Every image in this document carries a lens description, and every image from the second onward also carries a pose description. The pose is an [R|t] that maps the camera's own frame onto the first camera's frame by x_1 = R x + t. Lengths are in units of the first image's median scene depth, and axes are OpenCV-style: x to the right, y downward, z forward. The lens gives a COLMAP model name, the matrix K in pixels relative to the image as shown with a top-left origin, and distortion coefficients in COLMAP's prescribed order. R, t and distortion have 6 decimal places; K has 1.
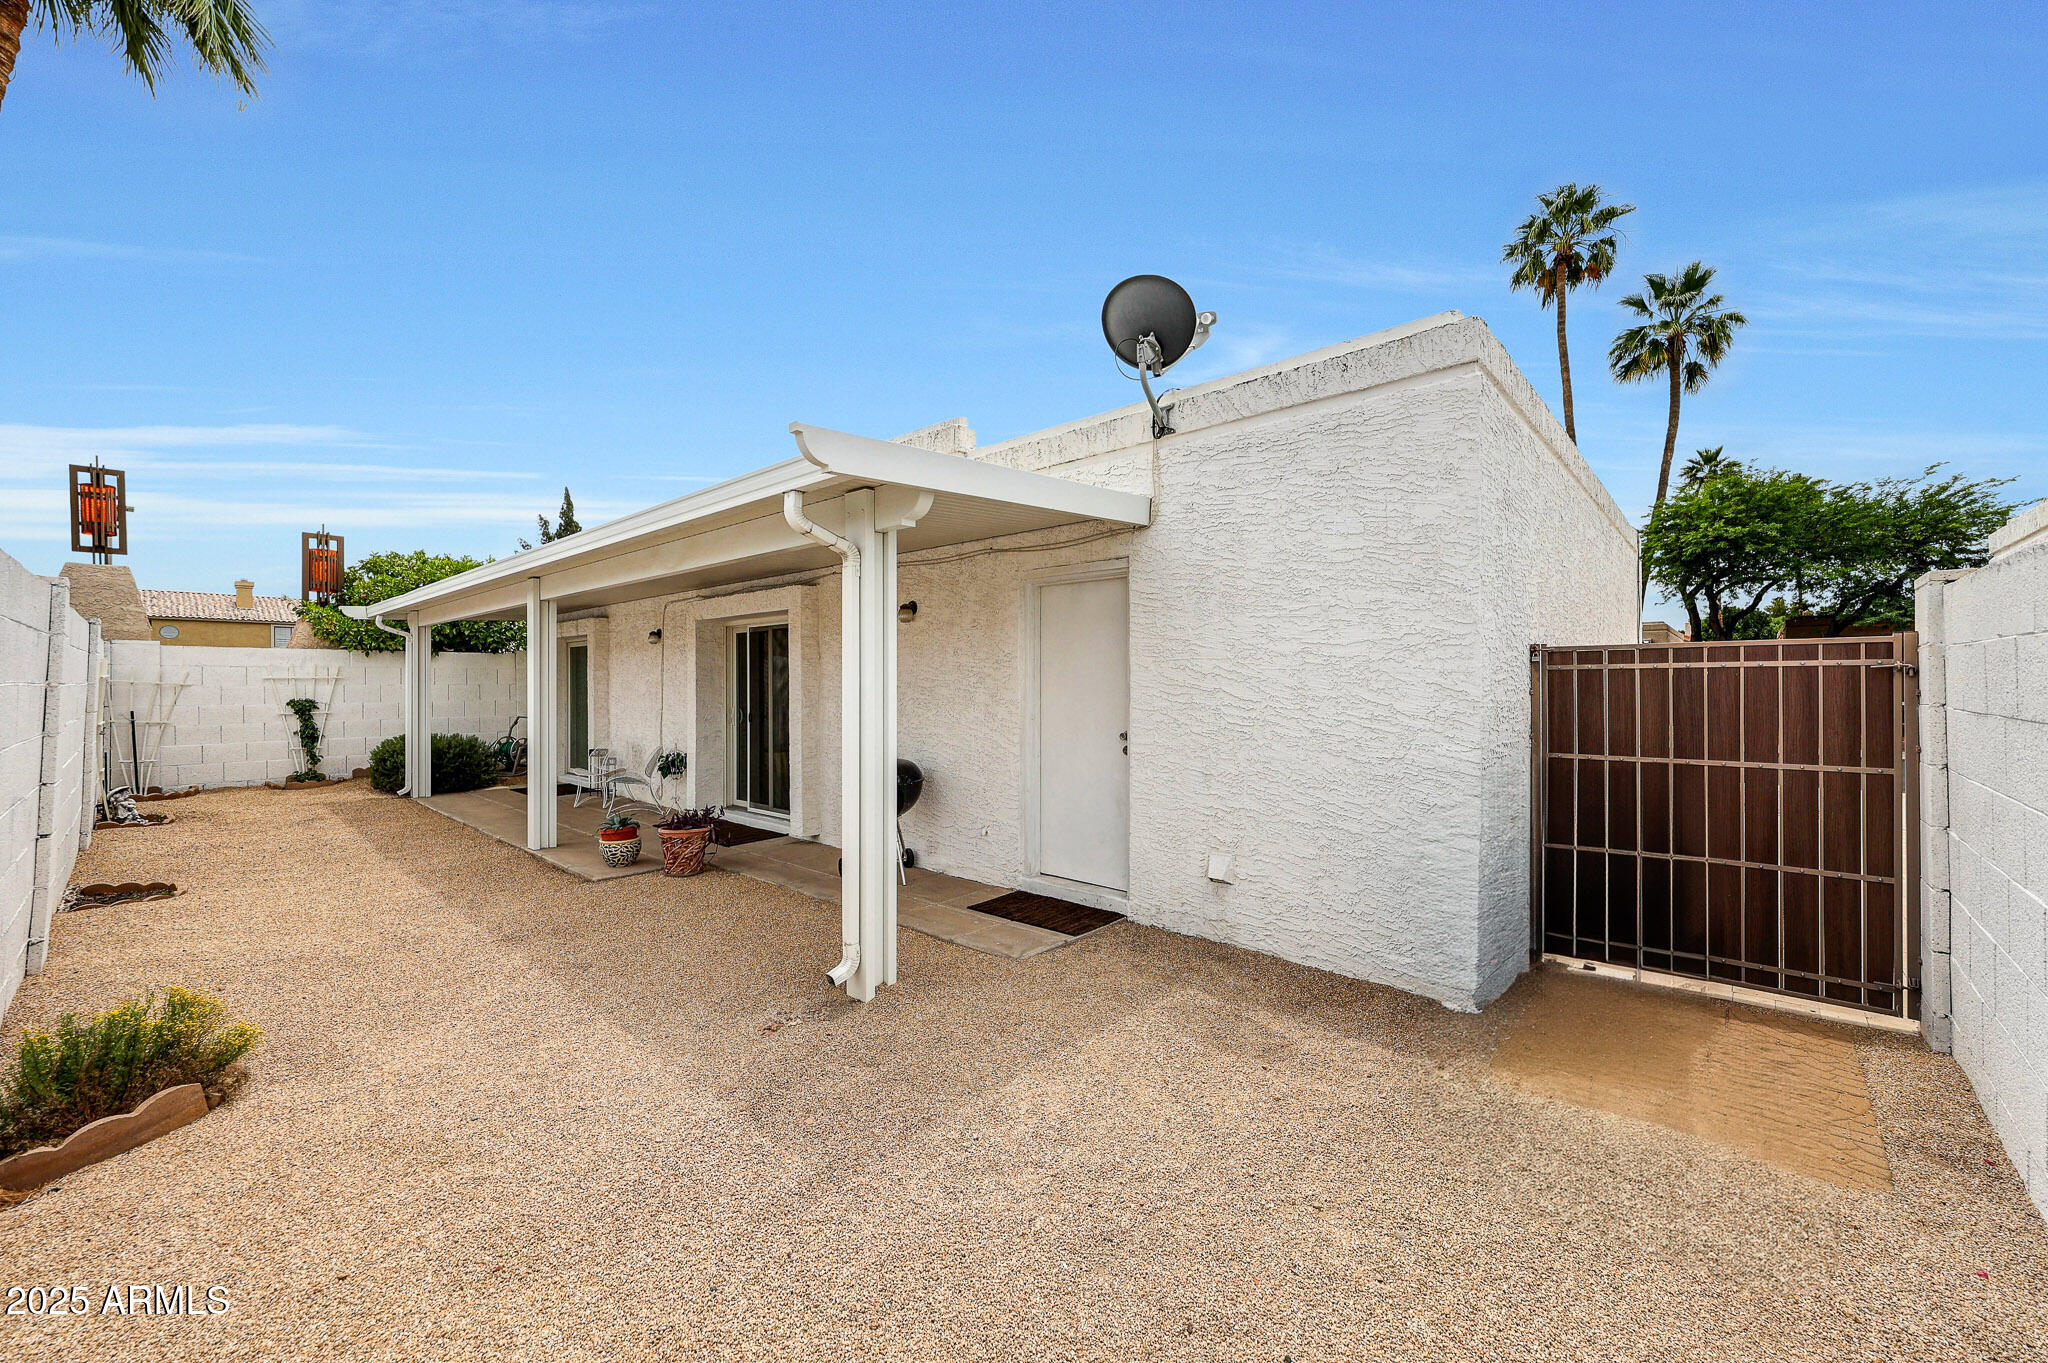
lens RADIAL K [[770.6, 0, 1019.6], [0, 770.6, 668.5], [0, 0, 1]] dist [-0.004006, -0.000173]
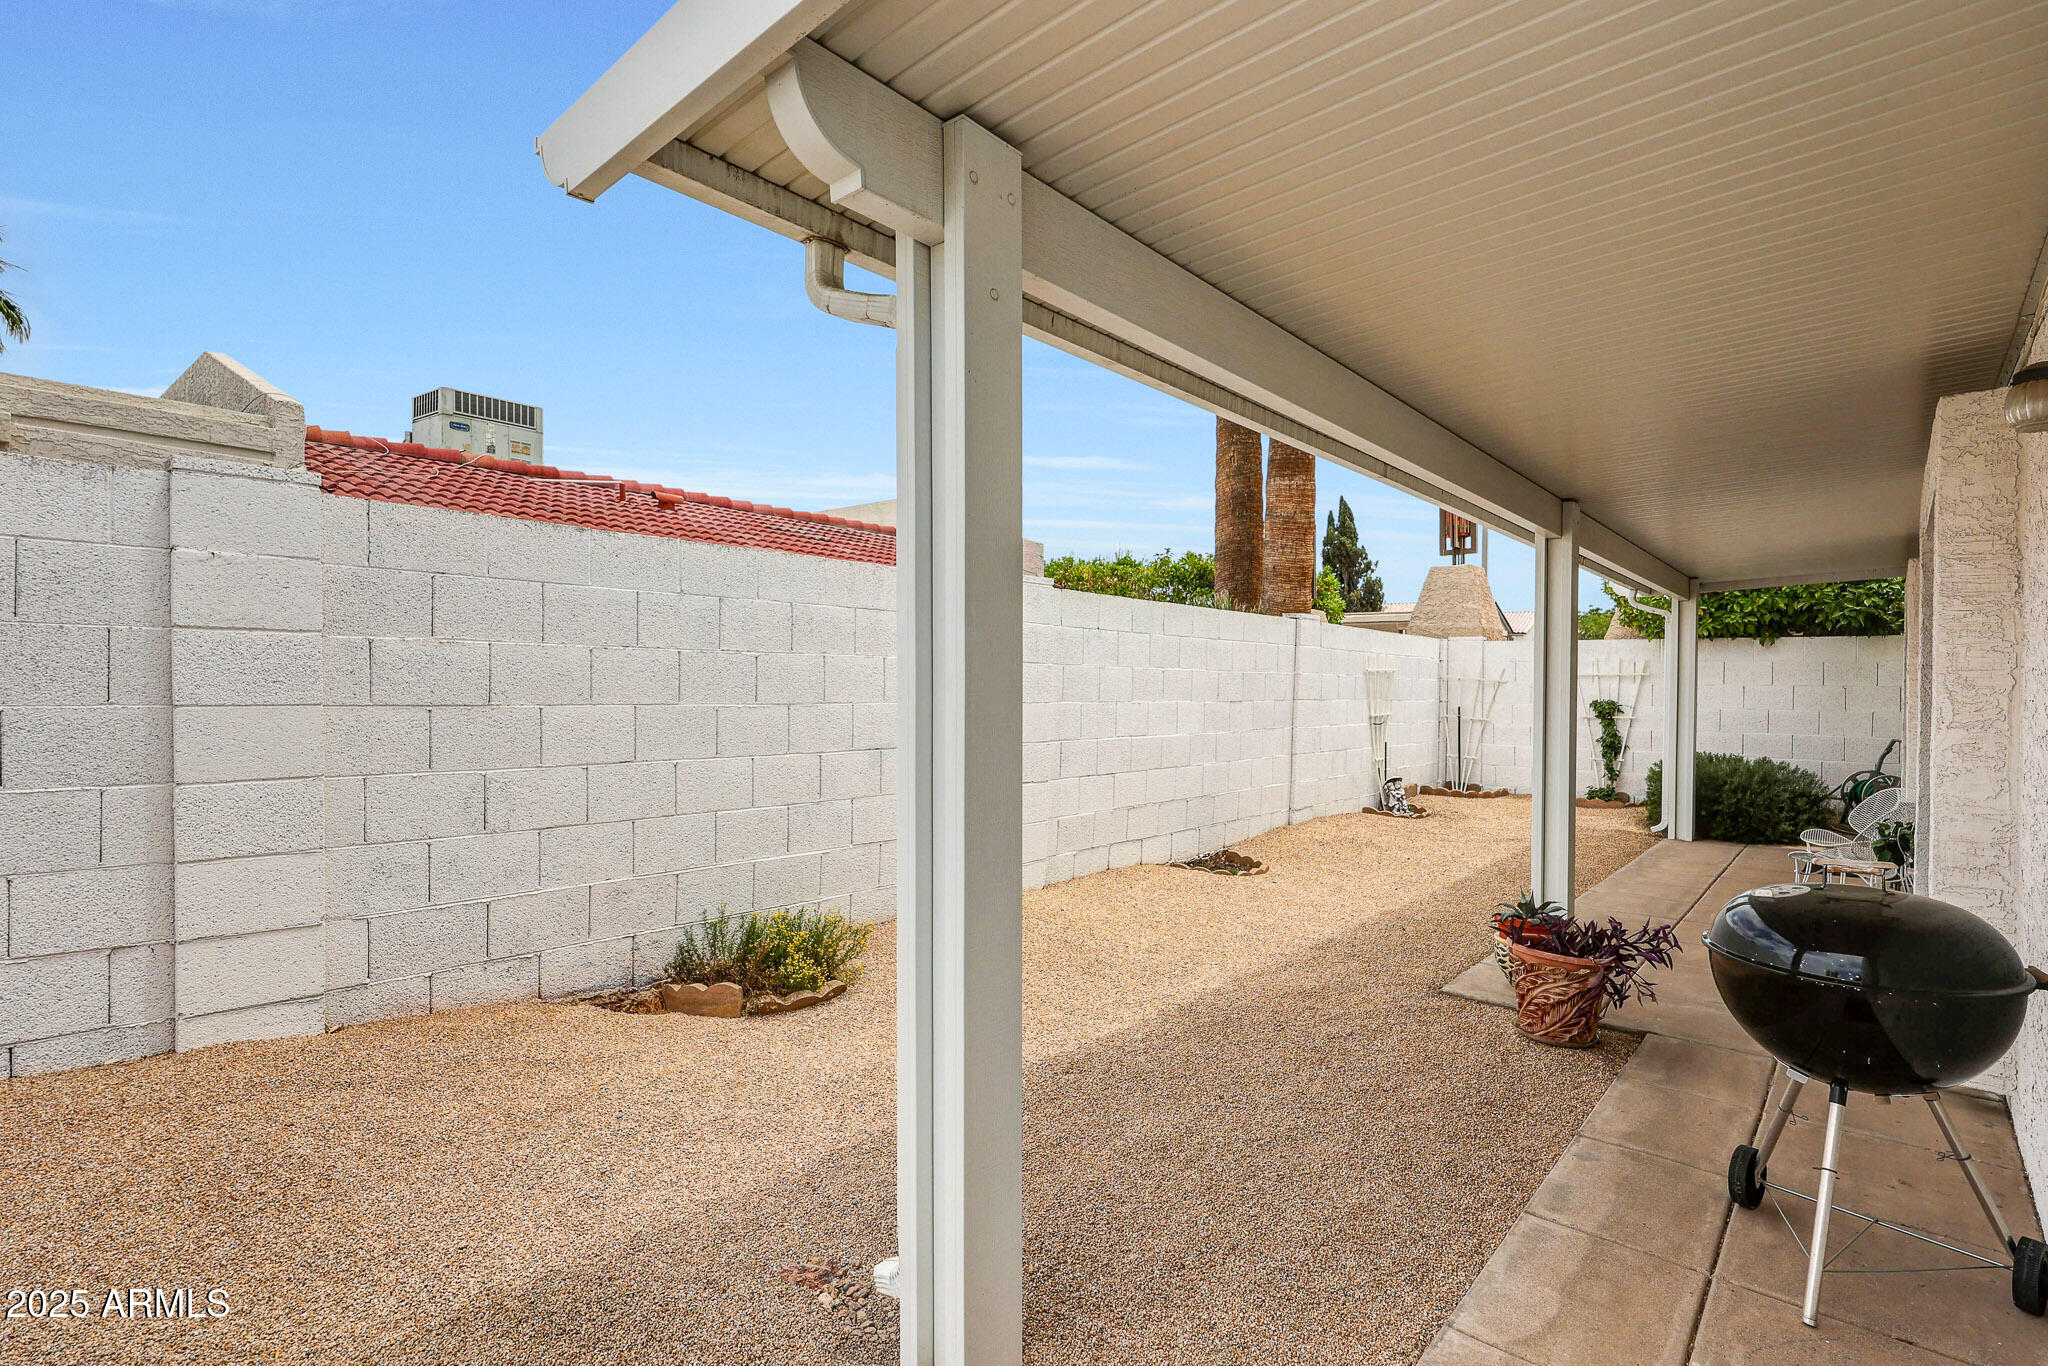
lens RADIAL K [[977.2, 0, 1020.5], [0, 977.2, 682.2], [0, 0, 1]] dist [-0.018161, -0.000134]
pose [[0.006345, 0.002540, -0.999977, 0.114934], [0.000078, 0.999997, 0.002540, 0.018370], [0.999980, -0.000094, 0.006345, 0.377394]]
